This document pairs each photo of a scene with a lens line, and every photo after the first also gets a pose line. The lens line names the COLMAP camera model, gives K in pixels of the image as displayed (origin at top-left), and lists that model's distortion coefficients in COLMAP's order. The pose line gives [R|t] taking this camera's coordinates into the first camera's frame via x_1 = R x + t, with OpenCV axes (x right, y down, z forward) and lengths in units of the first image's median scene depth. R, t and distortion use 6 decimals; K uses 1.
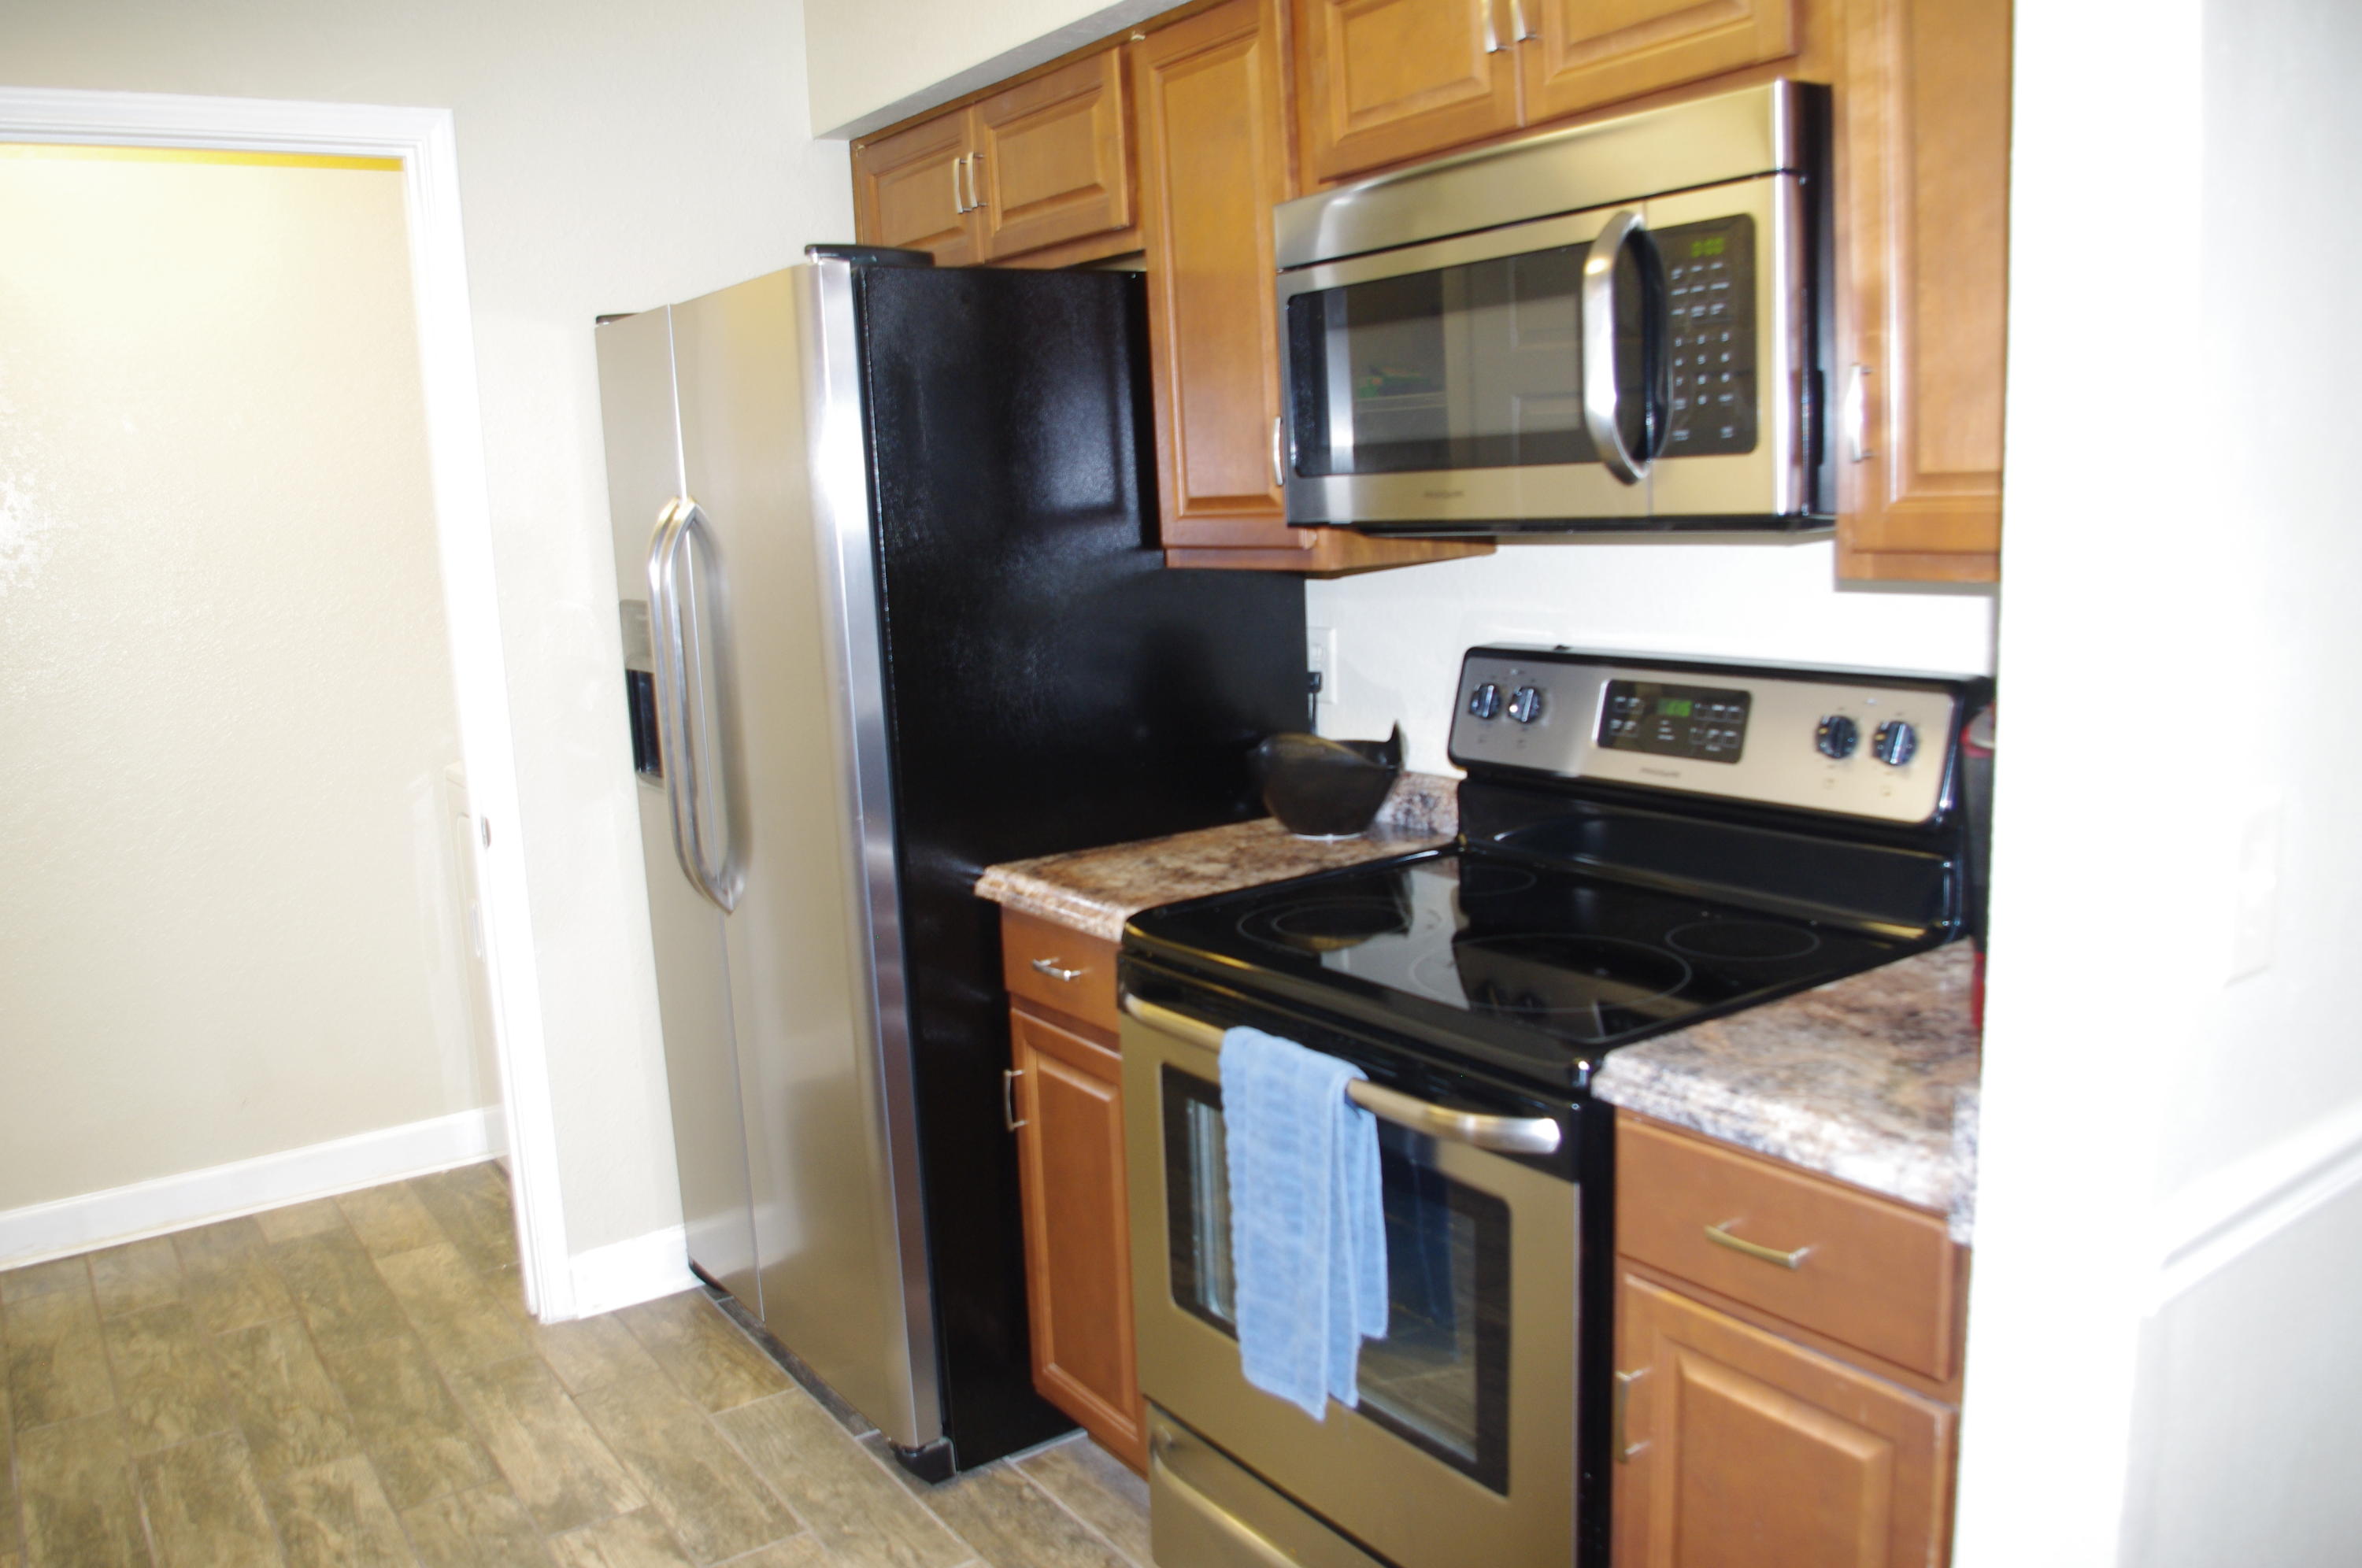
lens RADIAL K [[1809.7, 0, 1181.0], [0, 1809.7, 784.0], [0, 0, 1]] dist [-0.000689, 0.002171]
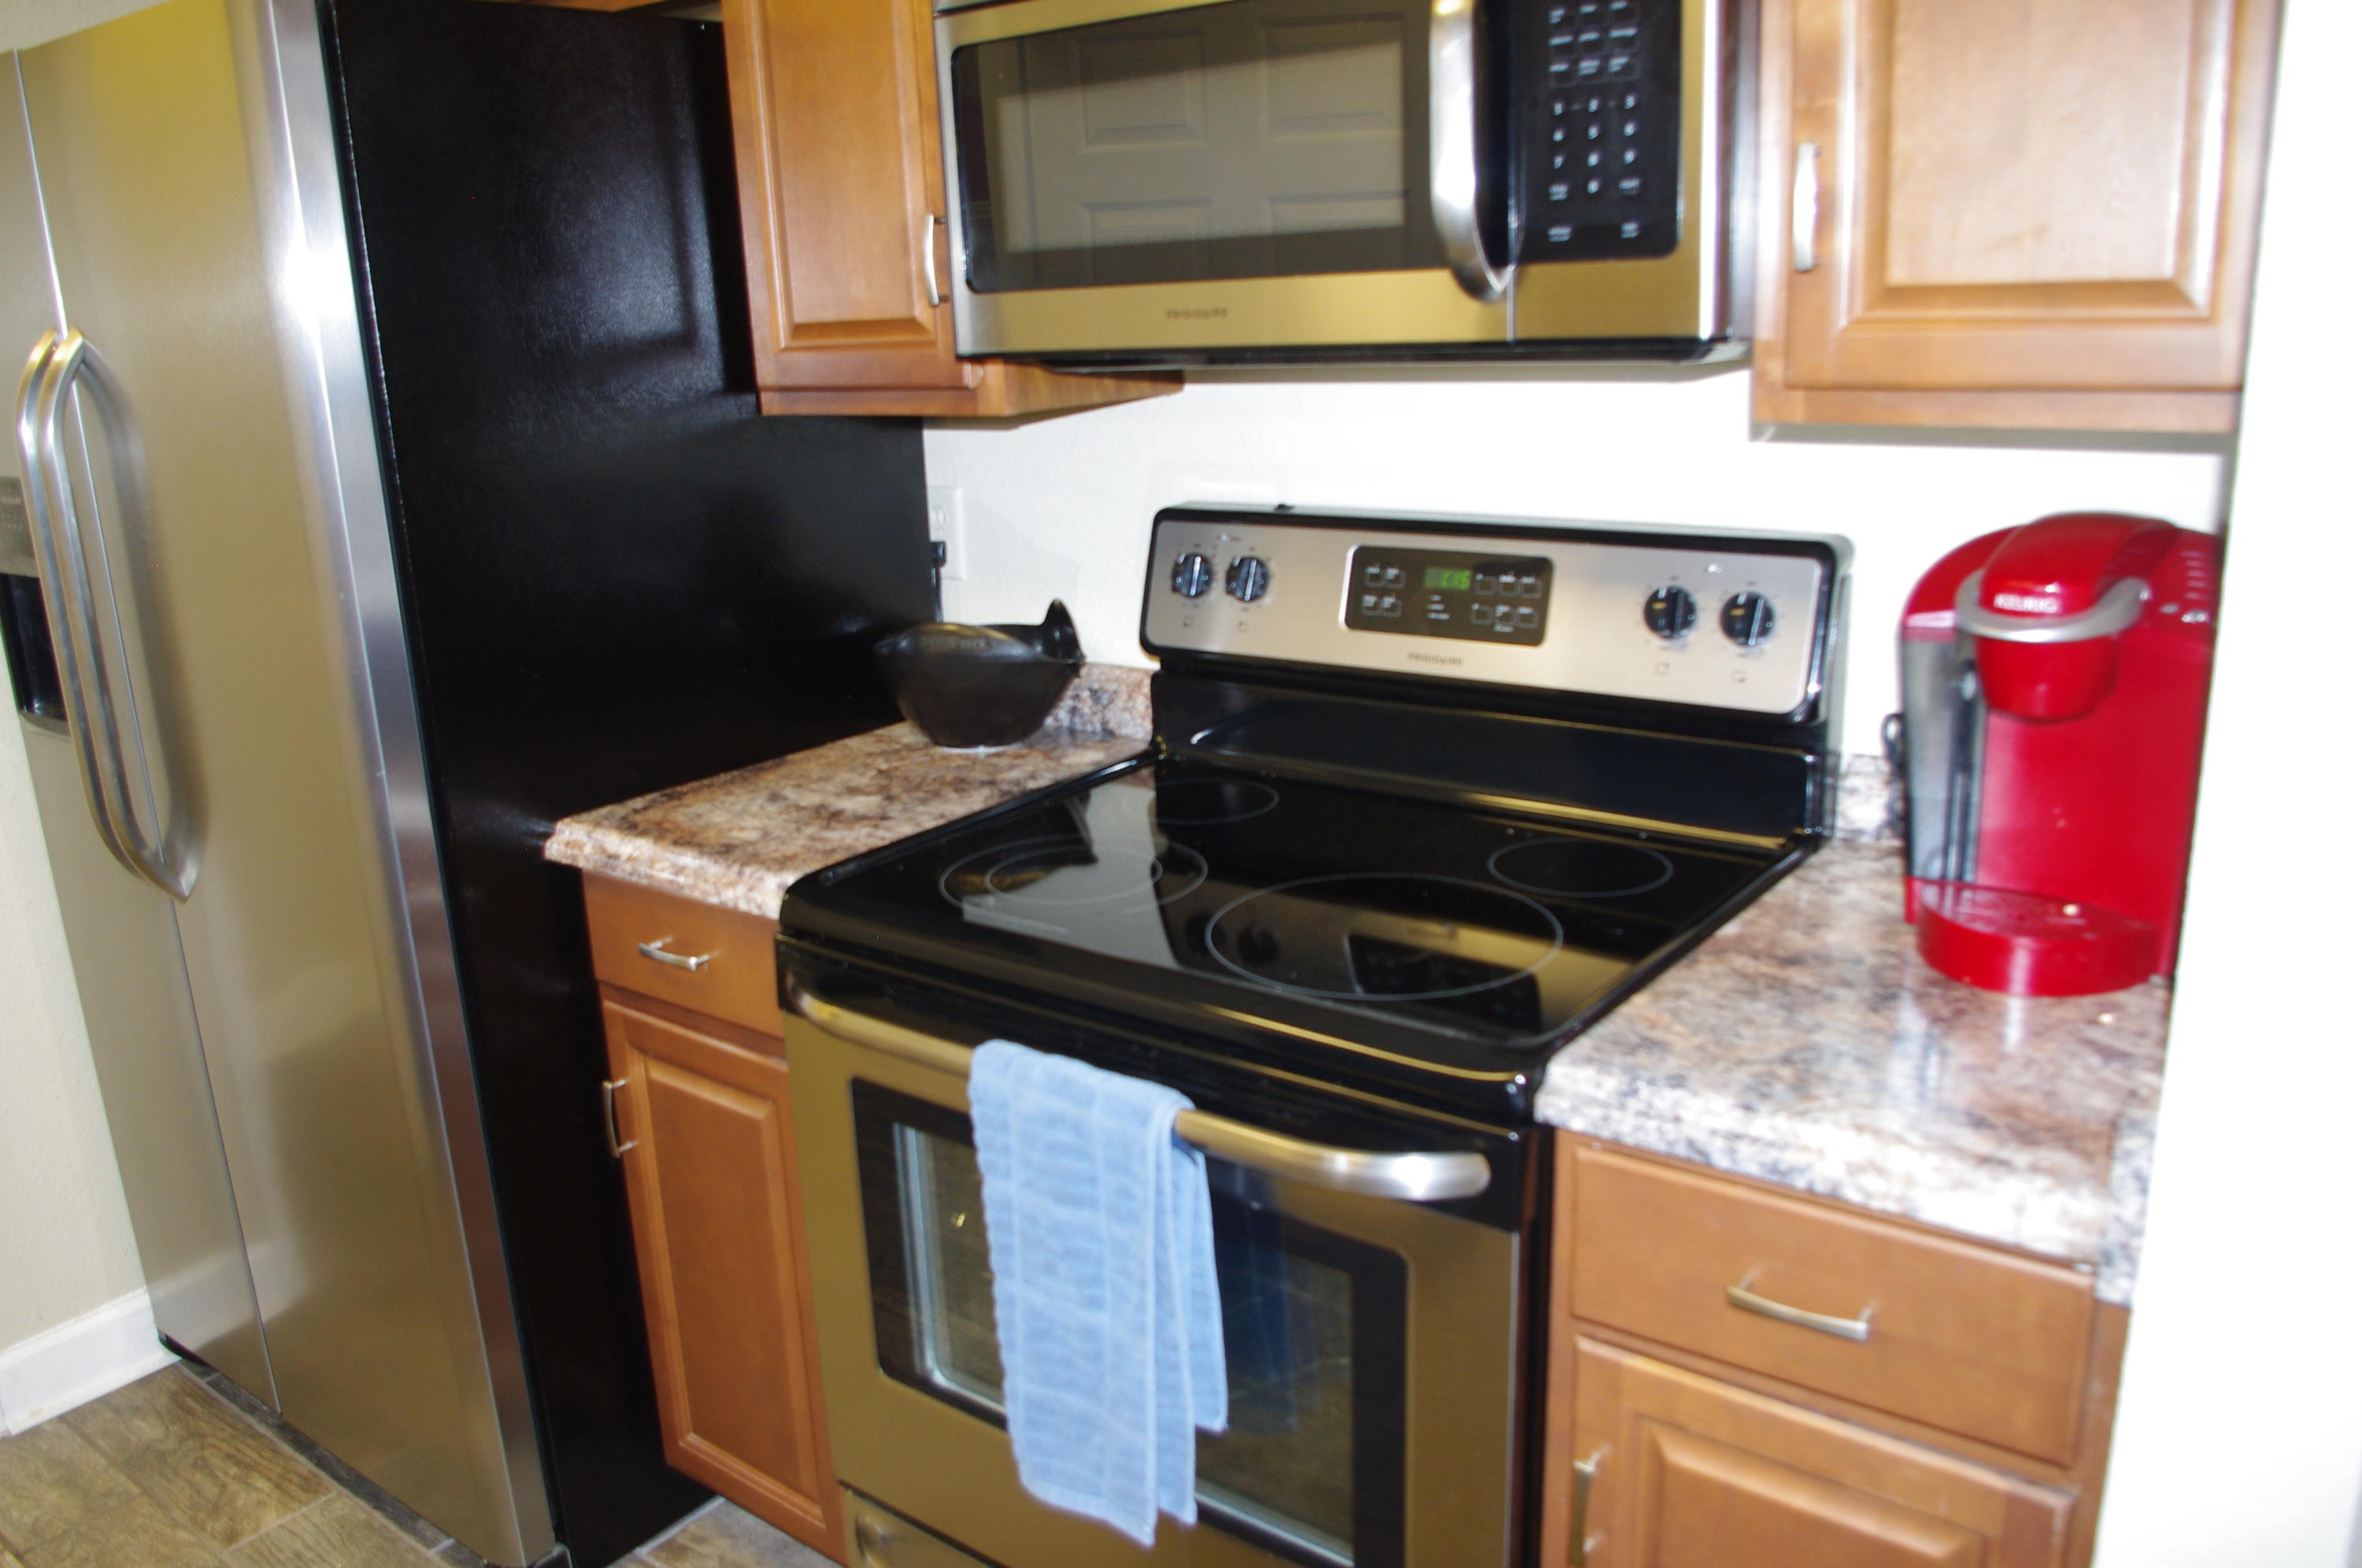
lens RADIAL K [[1850.5, 0, 1181.0], [0, 1850.5, 784.0], [0, 0, 1]] dist [-0.052383, 0.018502]
pose [[0.956511, -0.070466, 0.283057, -0.080887], [0.046804, 0.994885, 0.089514, -0.028312], [-0.287917, -0.072373, 0.954917, 0.209902]]
